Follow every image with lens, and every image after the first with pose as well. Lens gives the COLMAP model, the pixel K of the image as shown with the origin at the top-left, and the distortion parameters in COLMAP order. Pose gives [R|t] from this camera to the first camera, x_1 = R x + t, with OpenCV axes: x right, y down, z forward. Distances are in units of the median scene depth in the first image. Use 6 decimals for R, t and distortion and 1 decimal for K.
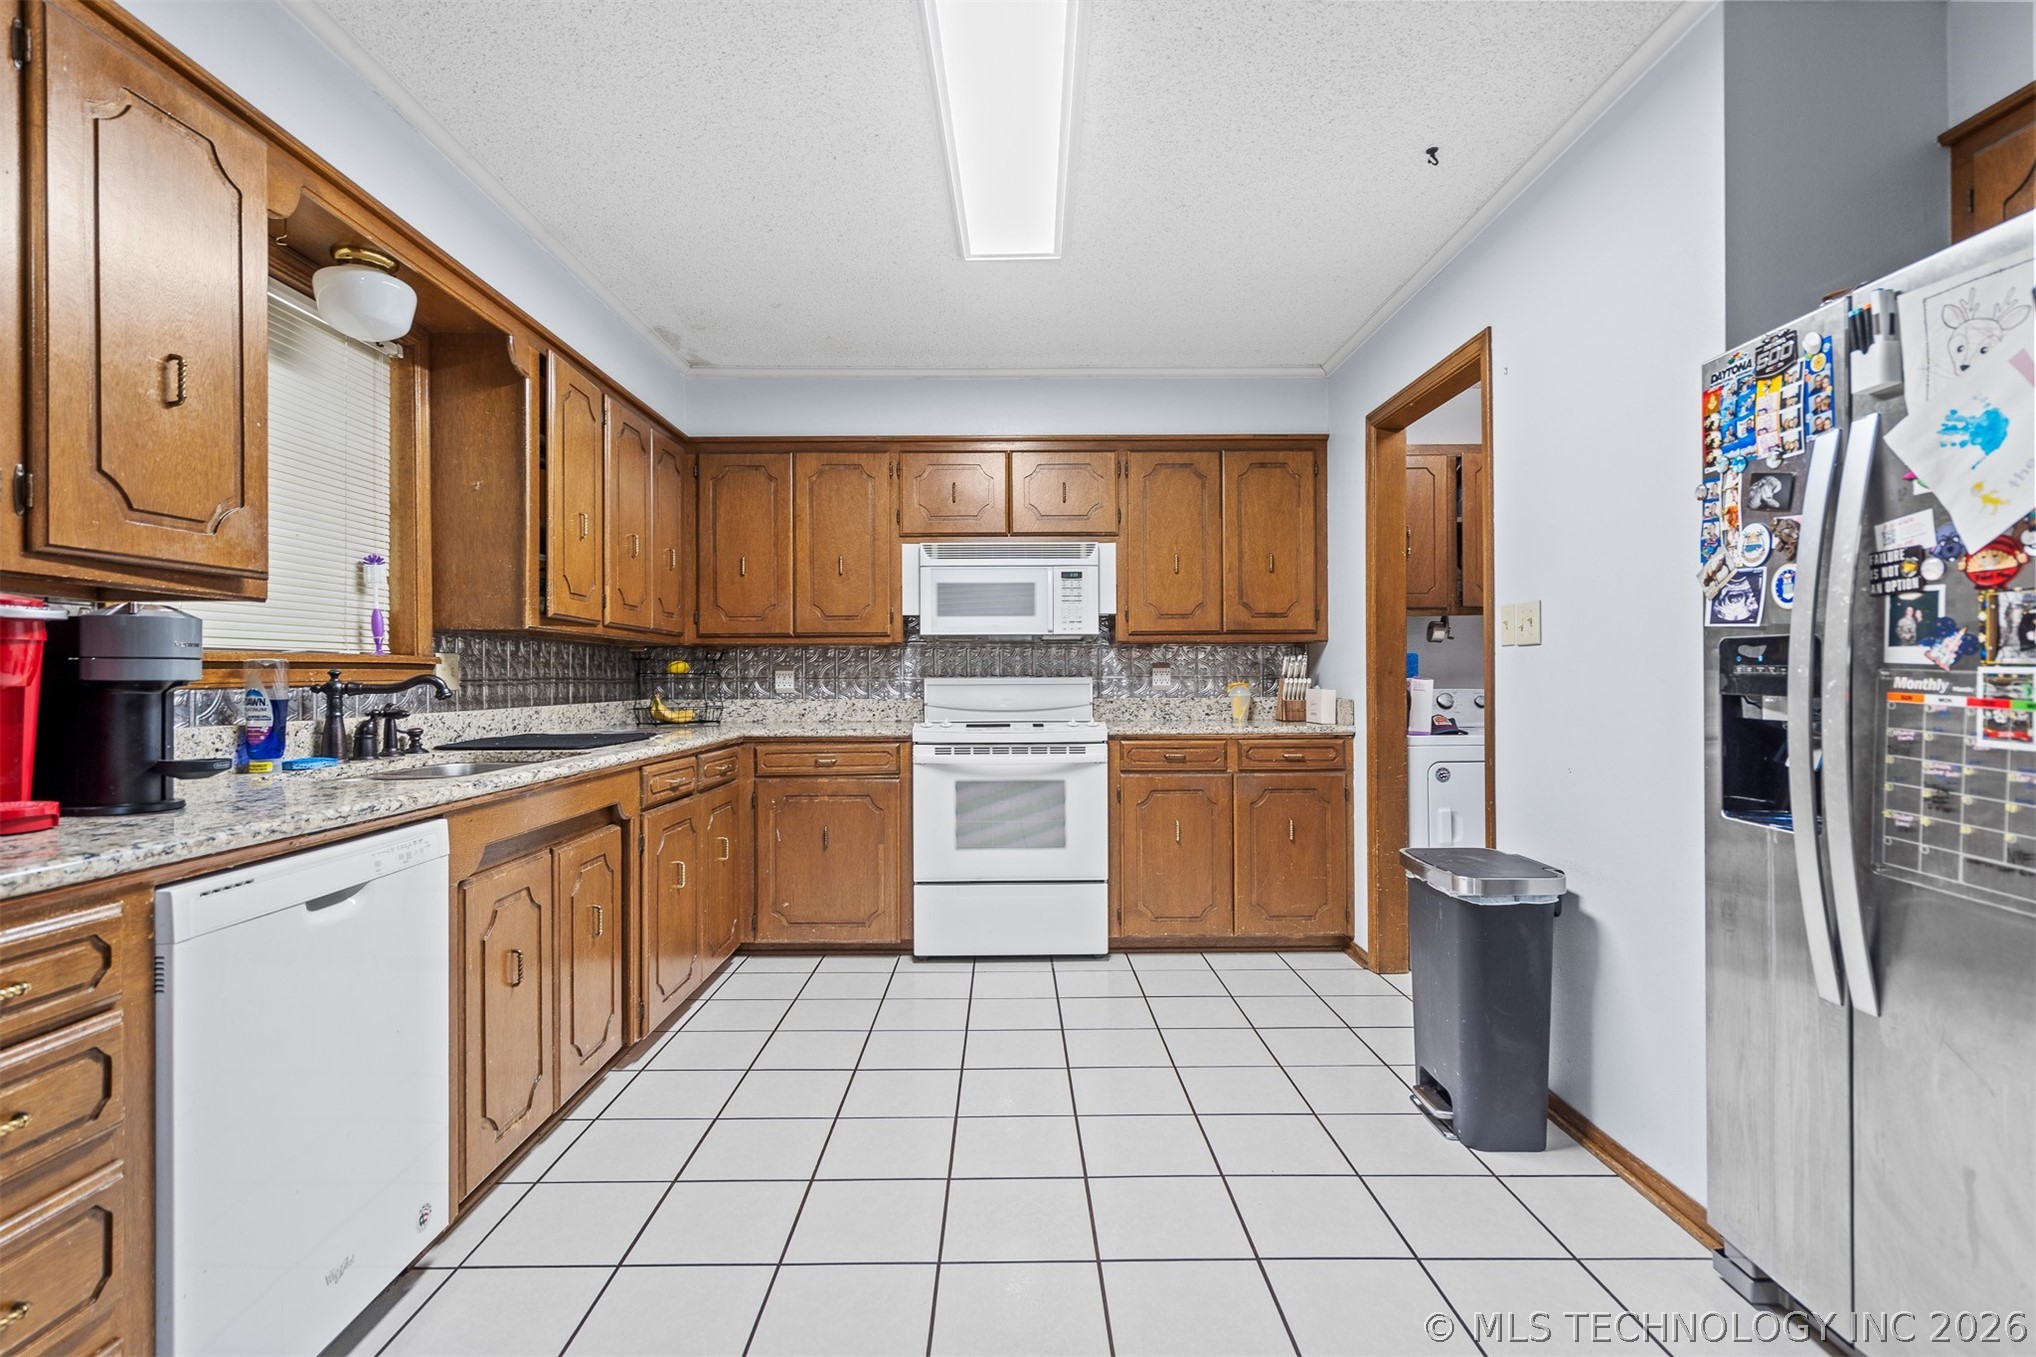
lens RADIAL K [[970.3, 0, 1007.4], [0, 970.3, 674.3], [0, 0, 1]] dist [-0.002513, 0.001722]
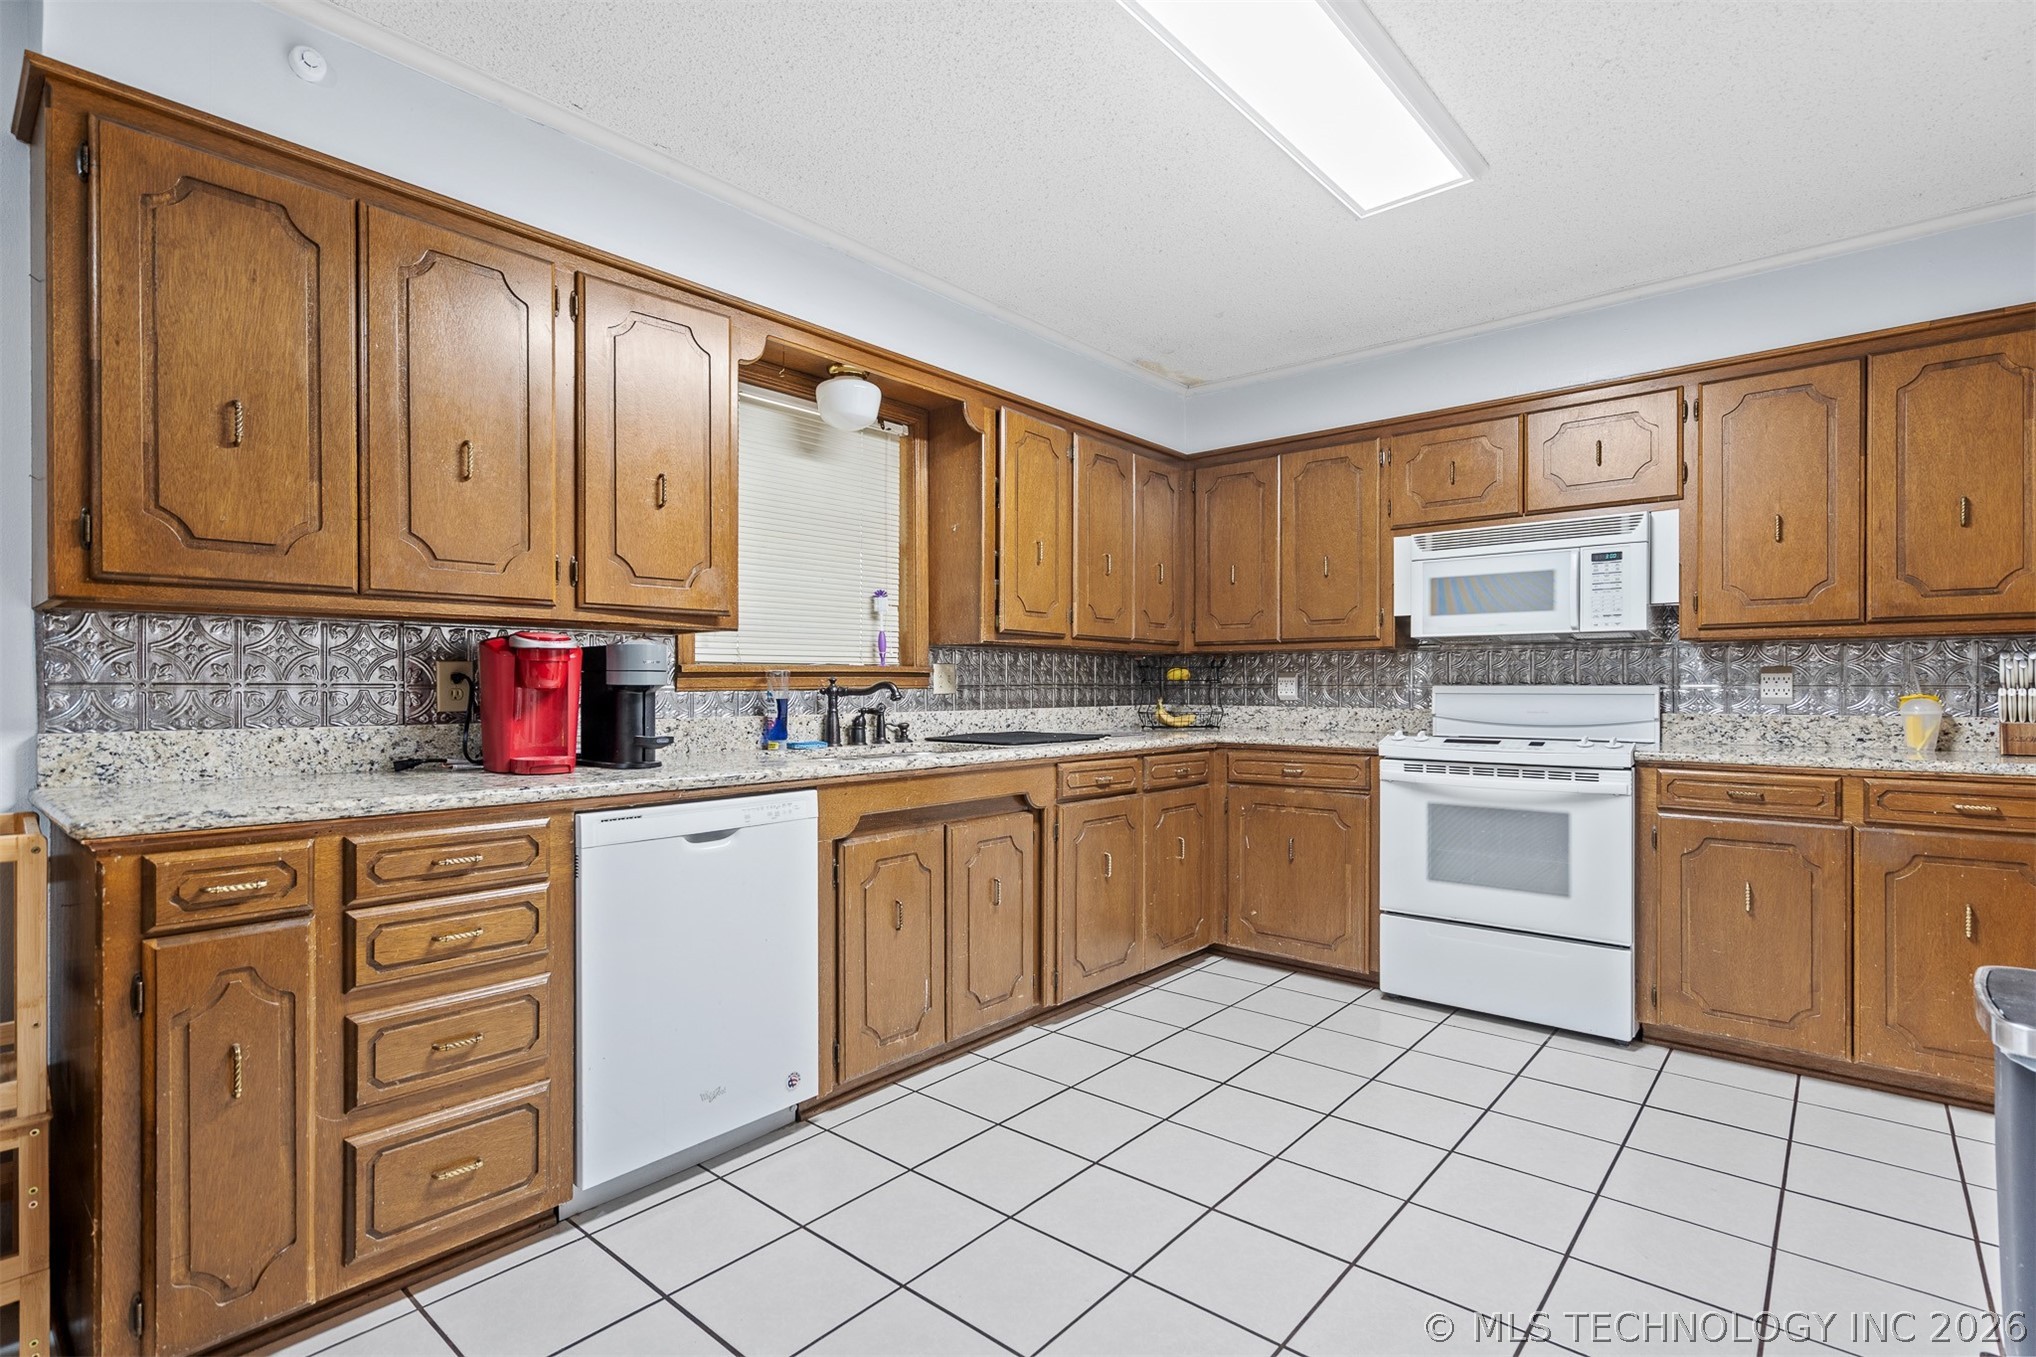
lens RADIAL K [[970.3, 0, 996.4], [0, 970.3, 688.2], [0, 0, 1]] dist [-0.002513, 0.001722]
pose [[0.746729, 0.006425, -0.665097, 0.240073], [-0.001134, 0.999964, 0.008388, -0.000846], [0.665127, -0.005509, 0.746710, 0.085051]]
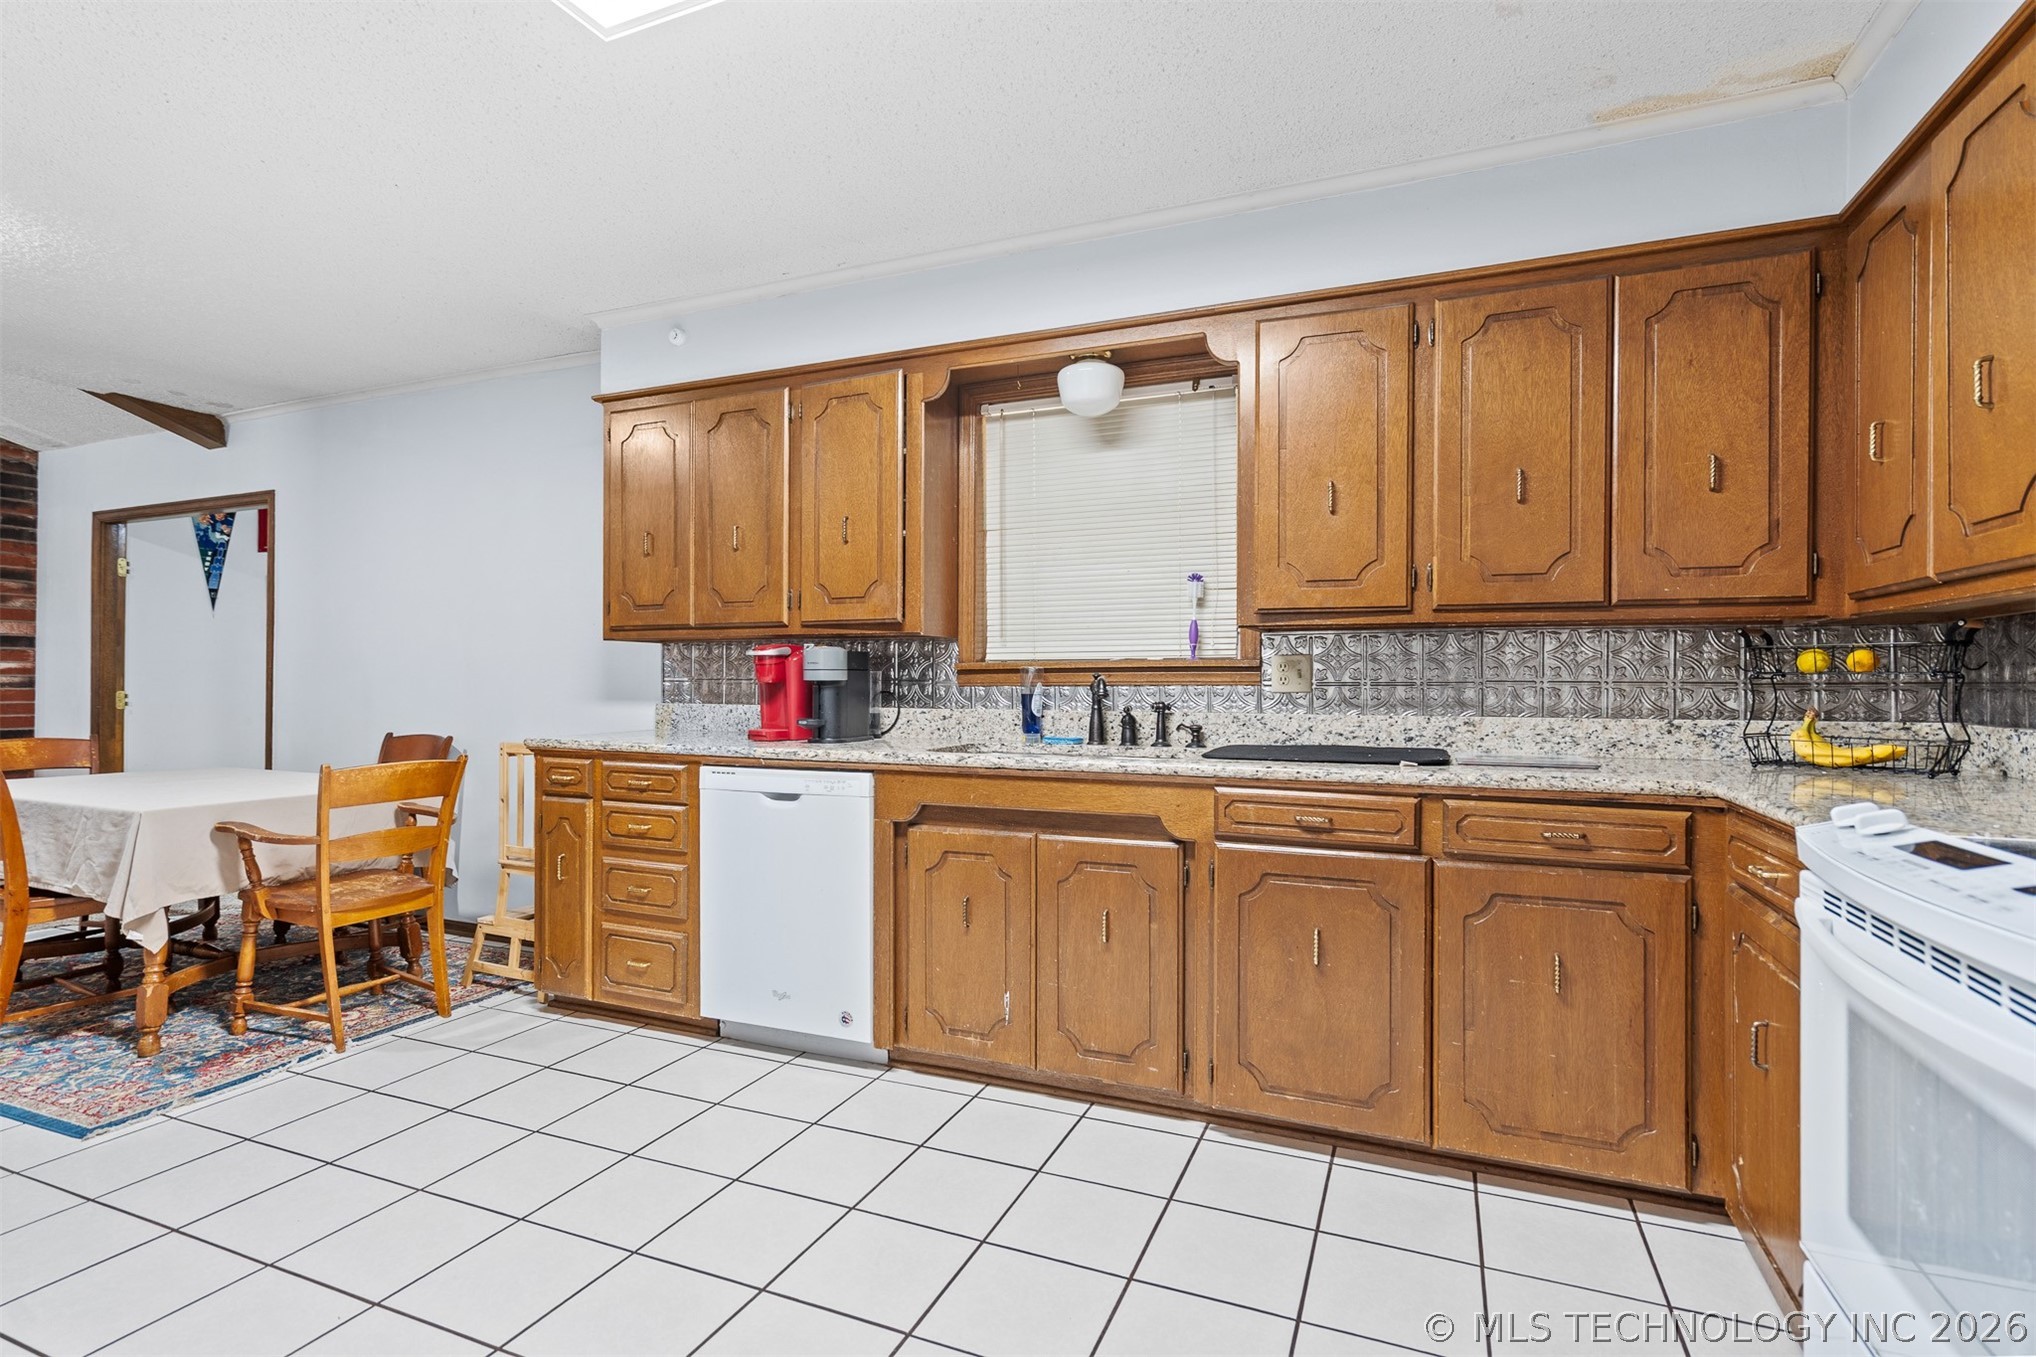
lens RADIAL K [[970.3, 0, 1009.2], [0, 970.3, 682.2], [0, 0, 1]] dist [-0.002513, 0.001722]
pose [[-0.393435, 0.005041, -0.919339, 0.353443], [0.002536, 0.999987, 0.004397, 0.000952], [0.919349, -0.000601, -0.393443, 0.880274]]
